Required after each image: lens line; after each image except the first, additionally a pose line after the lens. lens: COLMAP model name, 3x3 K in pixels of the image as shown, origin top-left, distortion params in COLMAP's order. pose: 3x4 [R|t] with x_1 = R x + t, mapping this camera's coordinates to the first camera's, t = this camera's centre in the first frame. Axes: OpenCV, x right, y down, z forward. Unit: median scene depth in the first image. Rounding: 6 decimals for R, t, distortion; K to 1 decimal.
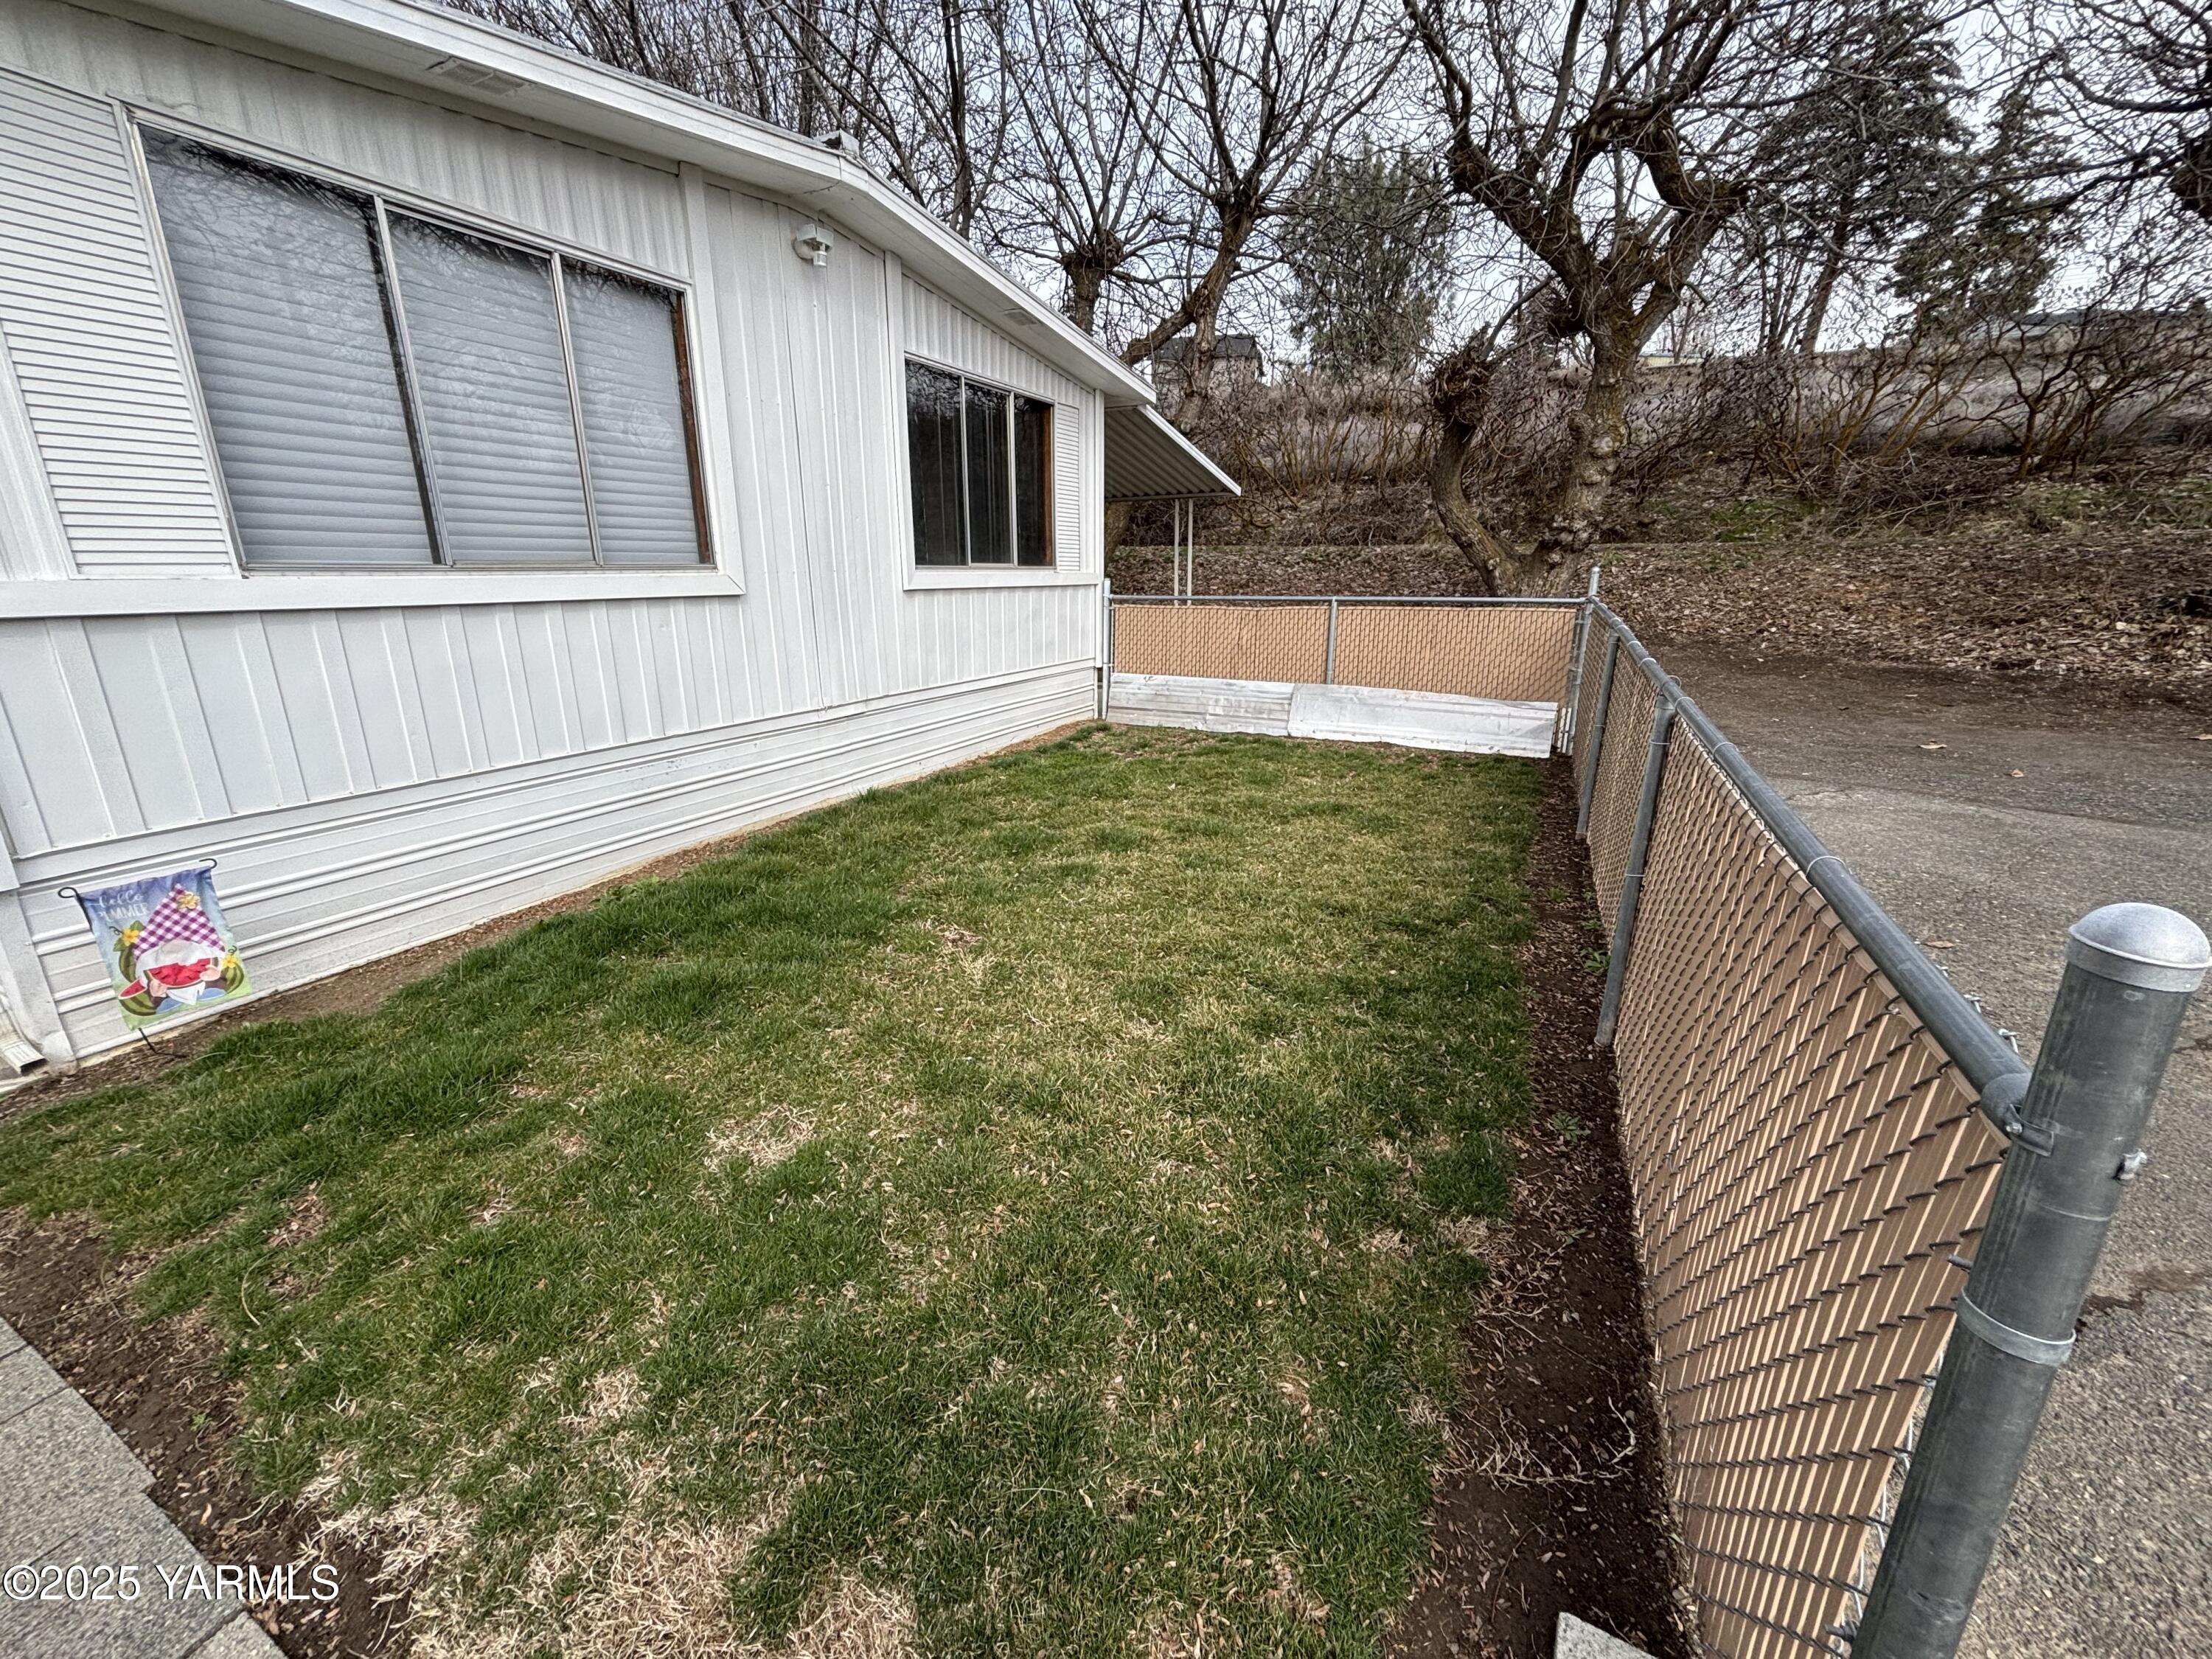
lens RADIAL K [[899.7, 0, 1108.6], [0, 899.7, 830.5], [0, 0, 1]] dist [0.004756, 0.001086]
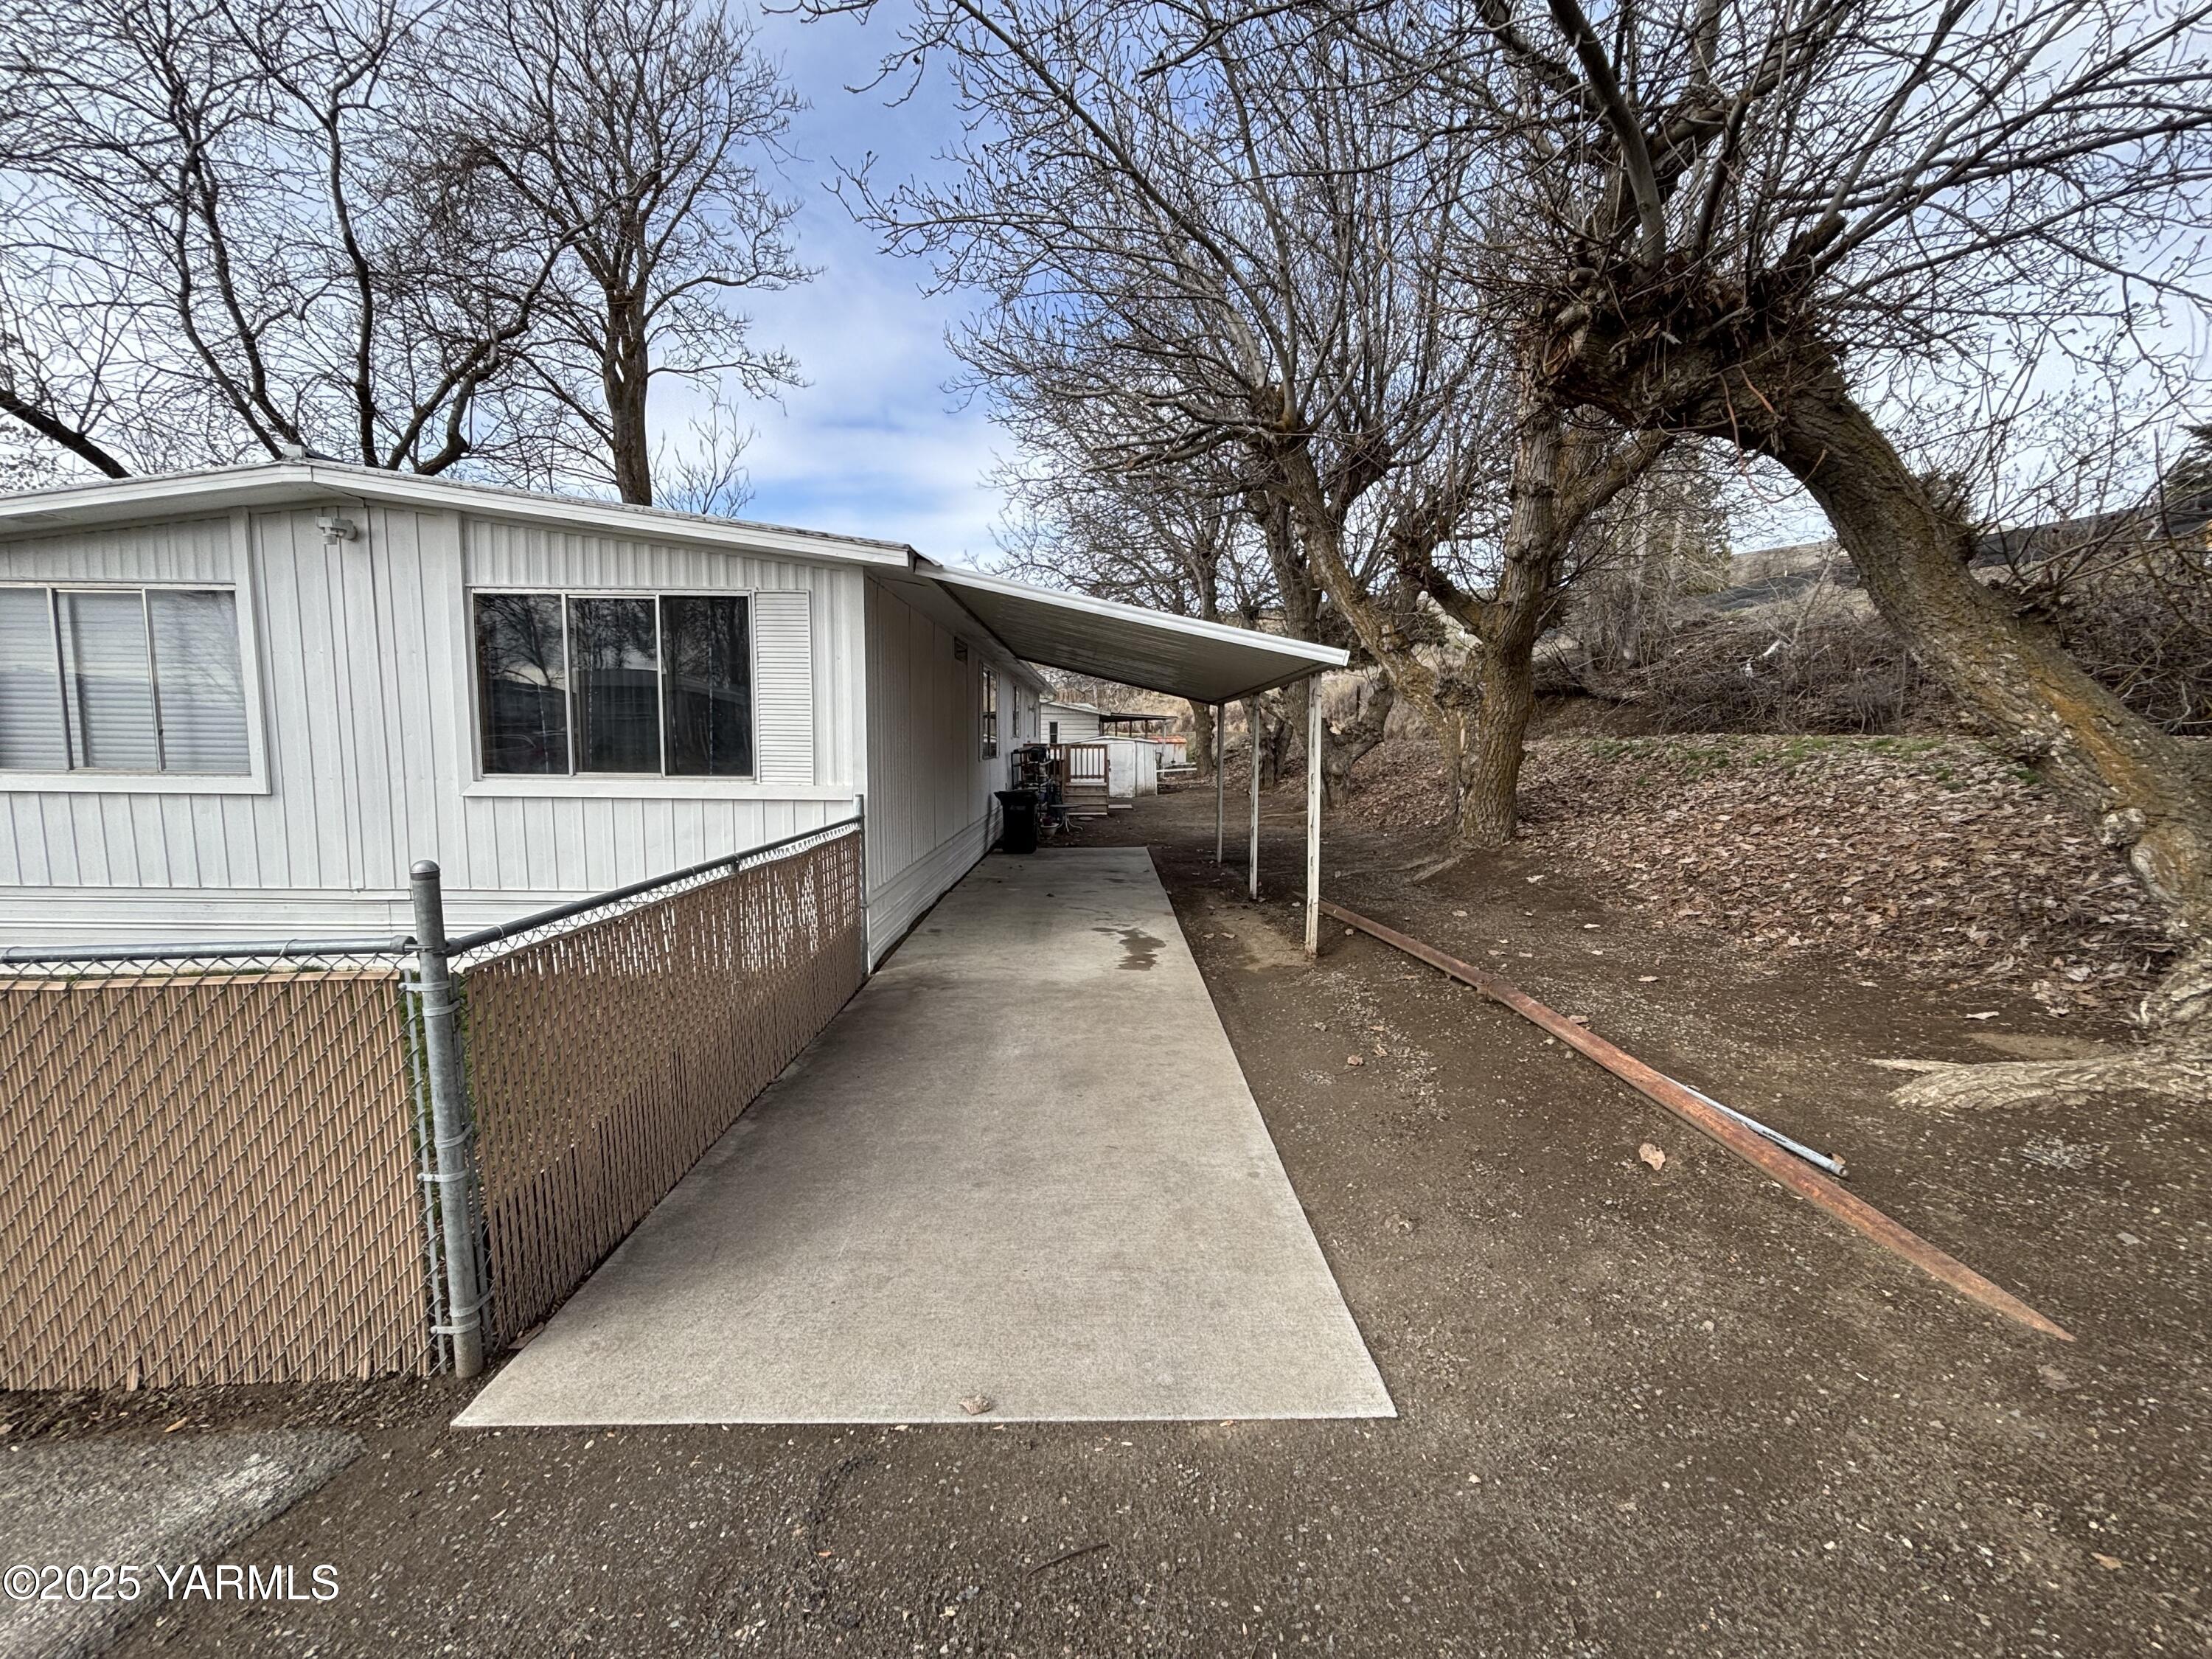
lens RADIAL K [[899.7, 0, 1111.0], [0, 899.7, 829.8], [0, 0, 1]] dist [0.004756, 0.001086]
pose [[0.452790, 0.080604, -0.887966, 1.150360], [-0.259294, 0.964766, -0.044643, -0.403330], [0.853081, 0.250458, 0.457737, 1.244483]]
